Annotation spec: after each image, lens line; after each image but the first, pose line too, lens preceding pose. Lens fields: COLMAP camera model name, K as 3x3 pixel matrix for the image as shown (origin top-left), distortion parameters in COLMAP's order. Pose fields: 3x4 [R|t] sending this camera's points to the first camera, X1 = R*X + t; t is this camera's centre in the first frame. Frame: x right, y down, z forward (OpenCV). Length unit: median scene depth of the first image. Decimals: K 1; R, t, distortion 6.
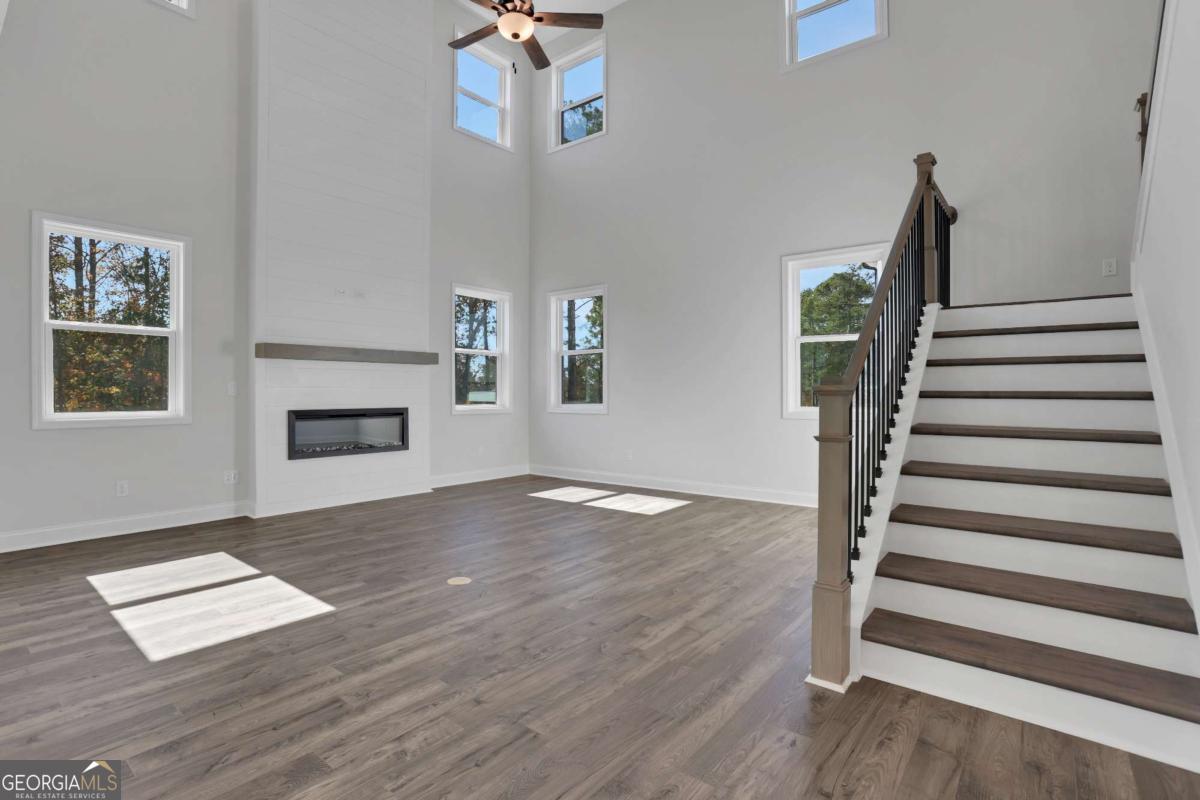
lens RADIAL K [[573.2, 0, 598.0], [0, 573.2, 388.8], [0, 0, 1]] dist [-0.062201, 0.018385]
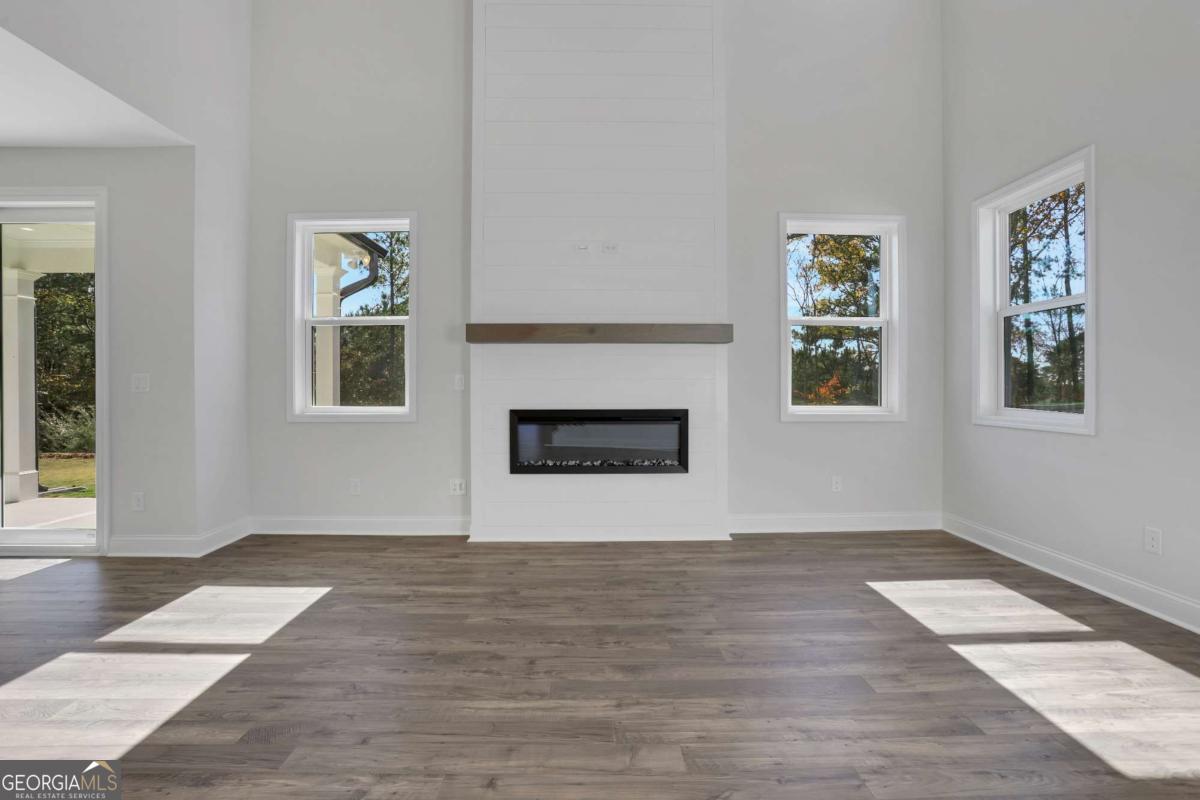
lens RADIAL K [[573.2, 0, 598.0], [0, 573.2, 388.8], [0, 0, 1]] dist [-0.062201, 0.018385]
pose [[0.637675, 0.003793, -0.770296, 0.136940], [0.005197, 0.999944, 0.009226, 0.002403], [0.770288, -0.009886, 0.637619, 0.584535]]
